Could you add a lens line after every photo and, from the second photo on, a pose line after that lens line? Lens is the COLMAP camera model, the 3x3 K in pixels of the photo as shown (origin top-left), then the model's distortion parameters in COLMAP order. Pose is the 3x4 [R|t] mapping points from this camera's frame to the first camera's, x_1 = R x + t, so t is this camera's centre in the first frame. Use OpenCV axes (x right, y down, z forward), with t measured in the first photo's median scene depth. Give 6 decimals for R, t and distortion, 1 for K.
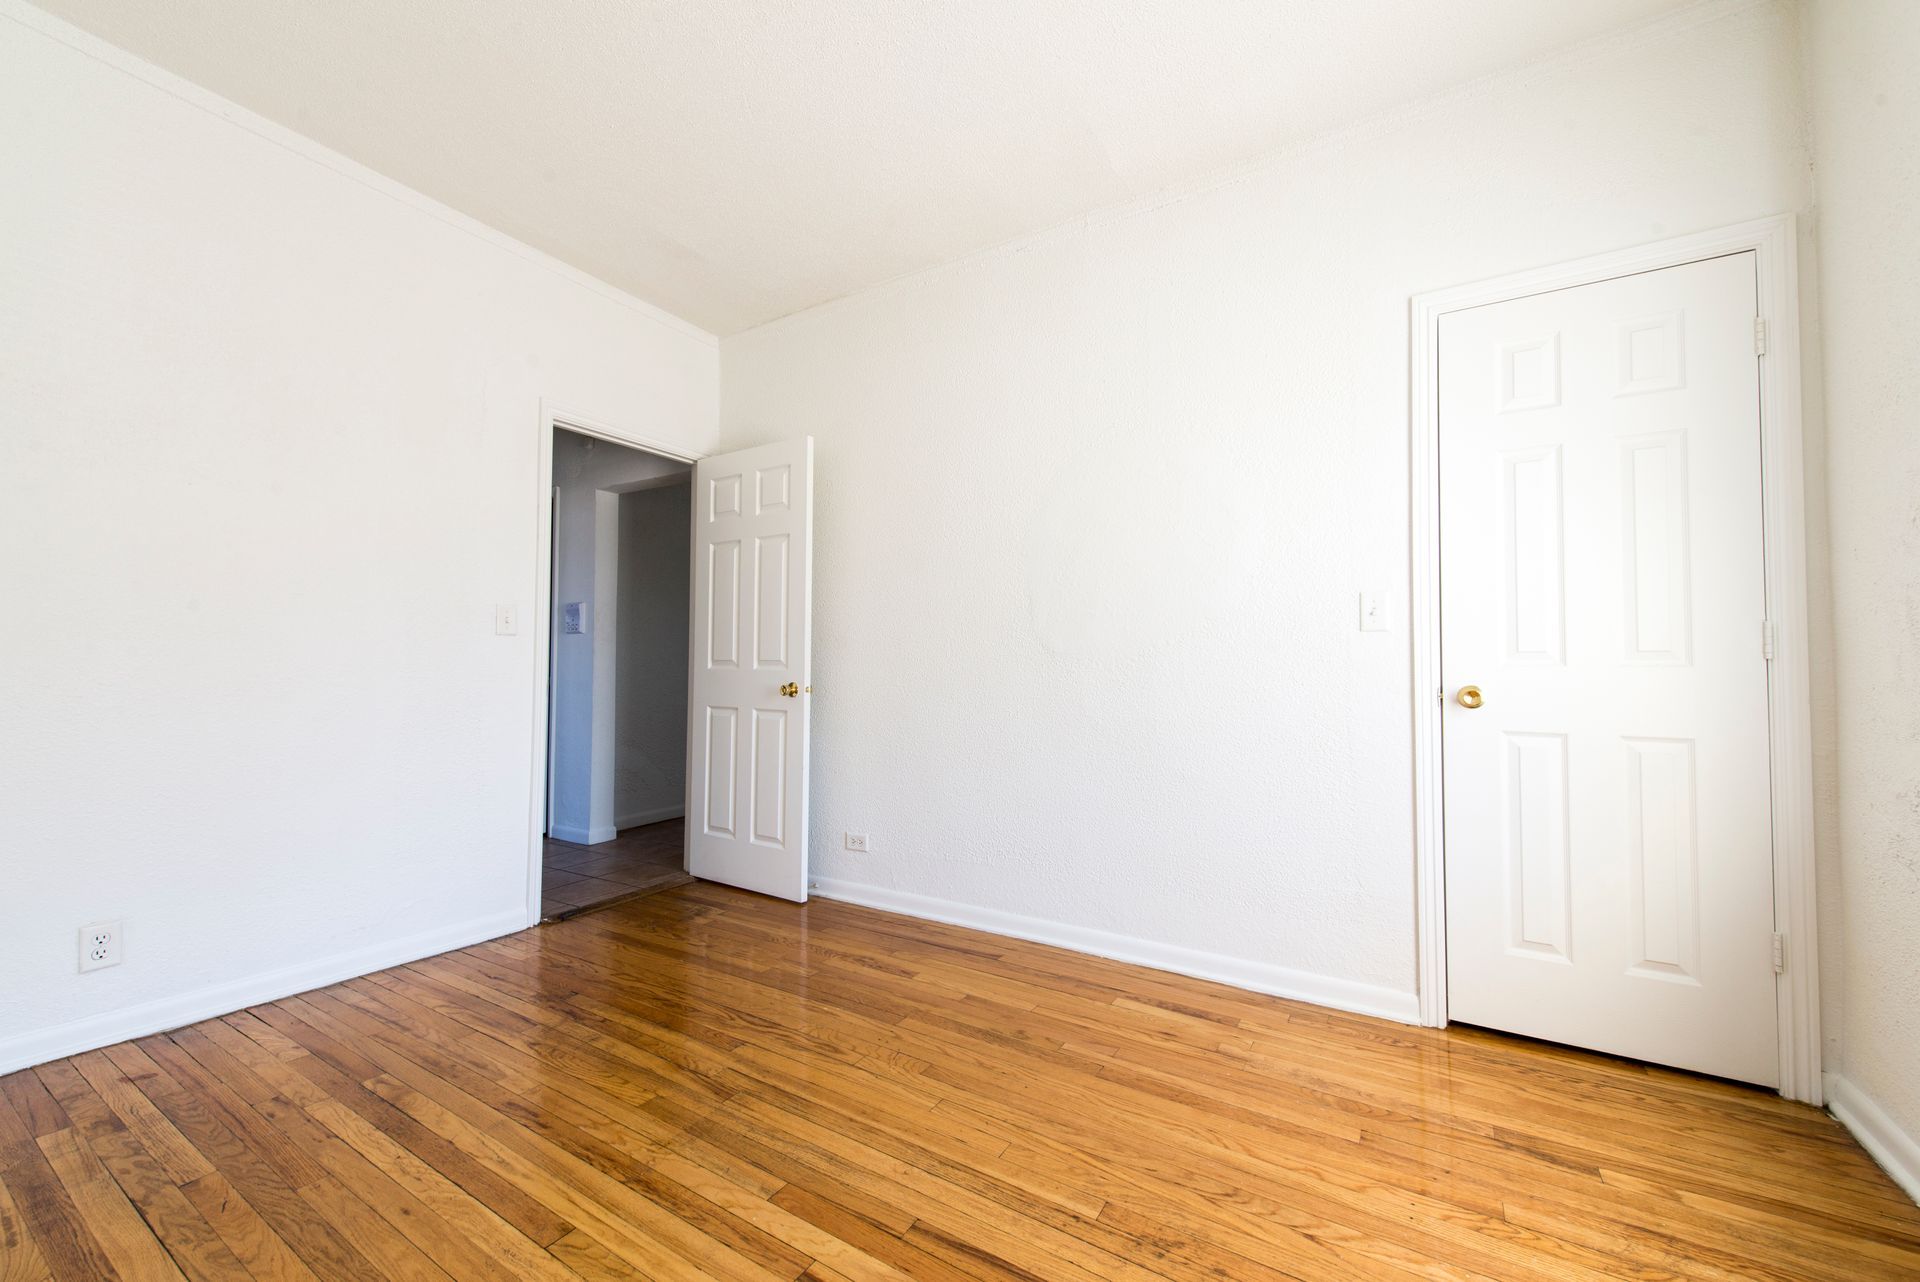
lens RADIAL K [[754.2, 0, 959.4], [0, 754.2, 646.1], [0, 0, 1]] dist [0.021379, -0.005476]
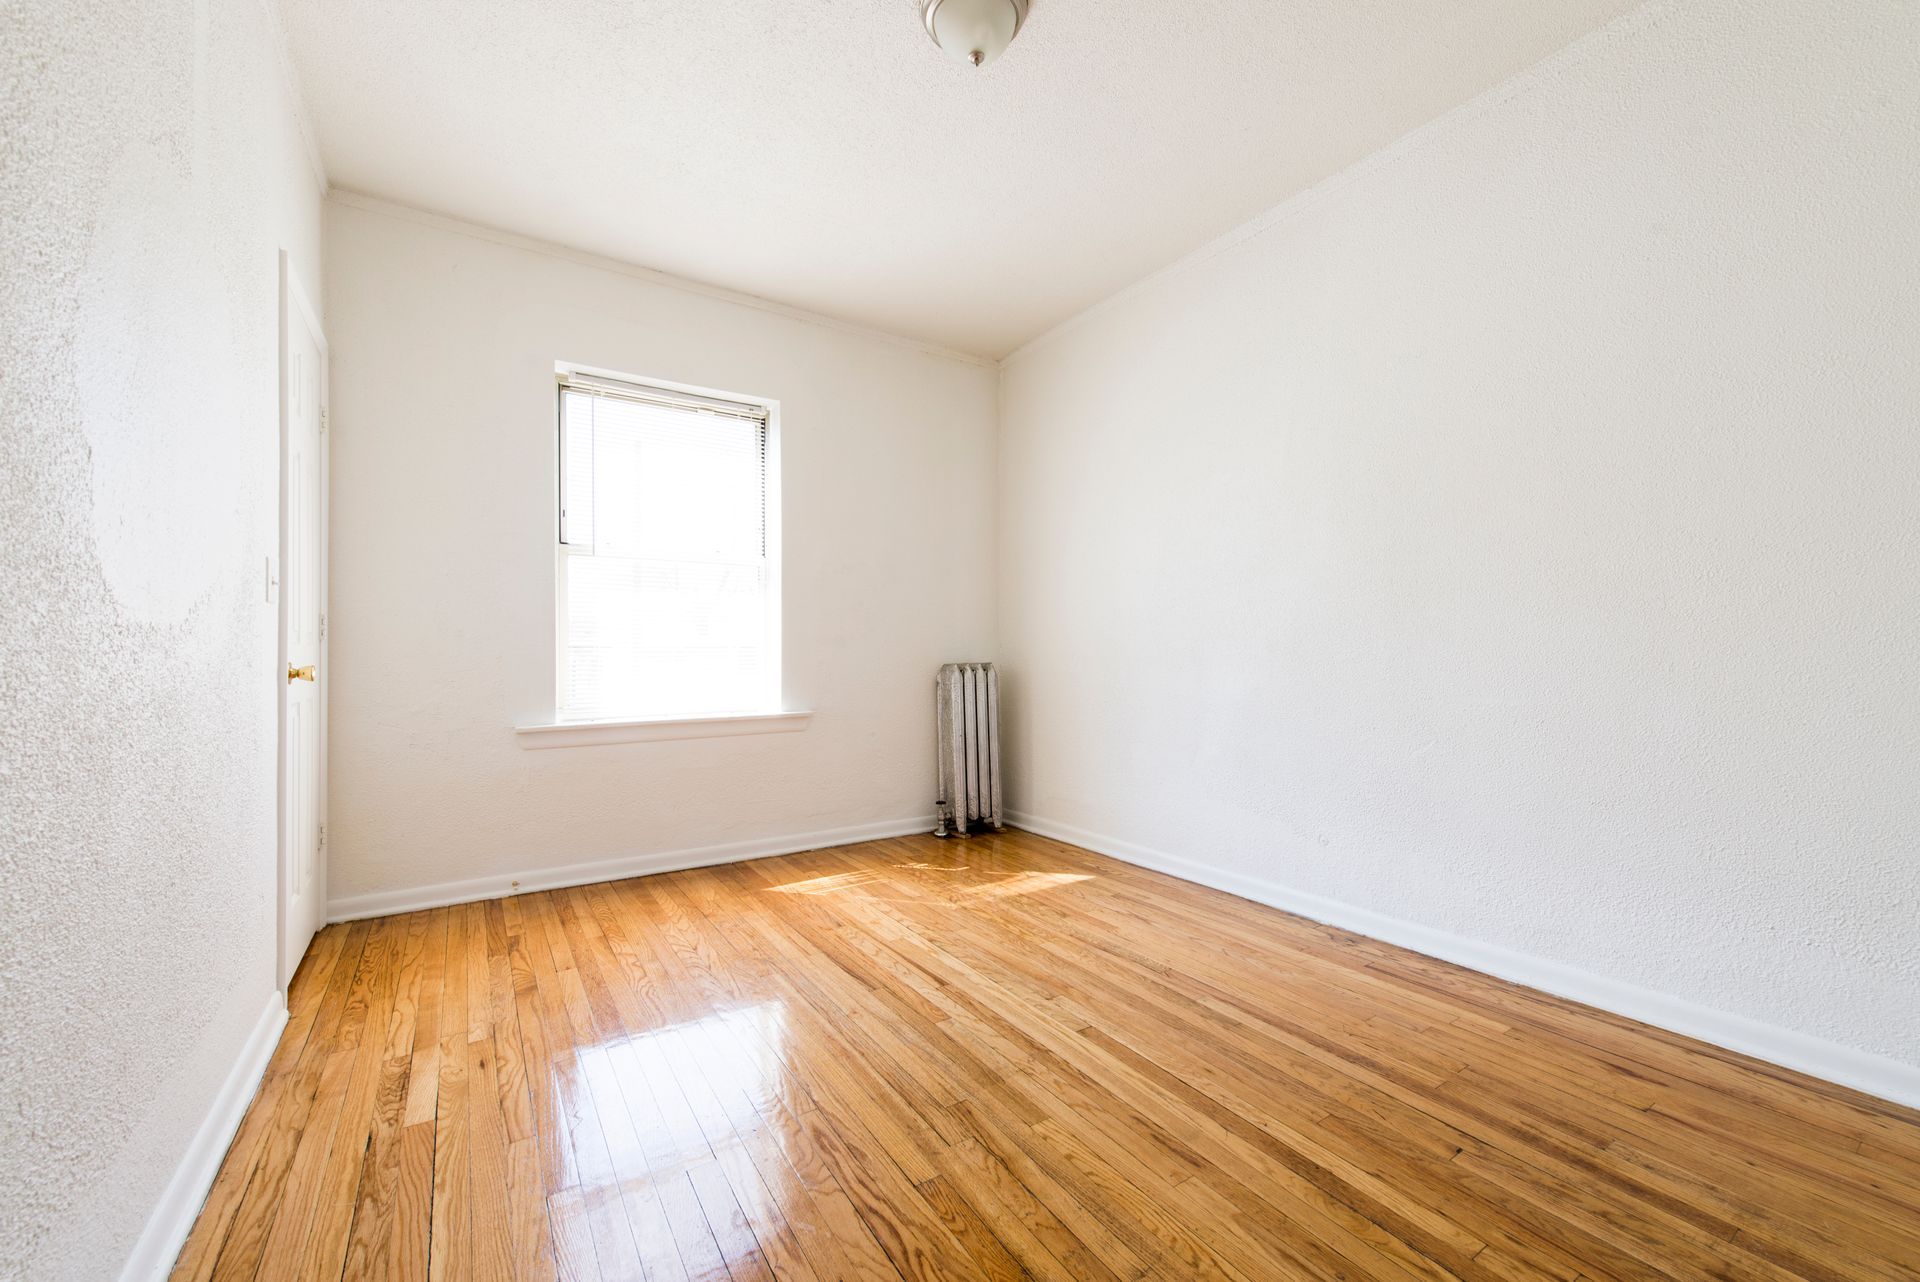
lens RADIAL K [[754.2, 0, 959.4], [0, 754.2, 646.1], [0, 0, 1]] dist [0.021379, -0.005476]
pose [[-0.908759, 0.000220, 0.417322, -0.728690], [-0.012641, 0.999526, -0.028055, 0.059314], [-0.417130, -0.030771, -0.908326, 1.956994]]
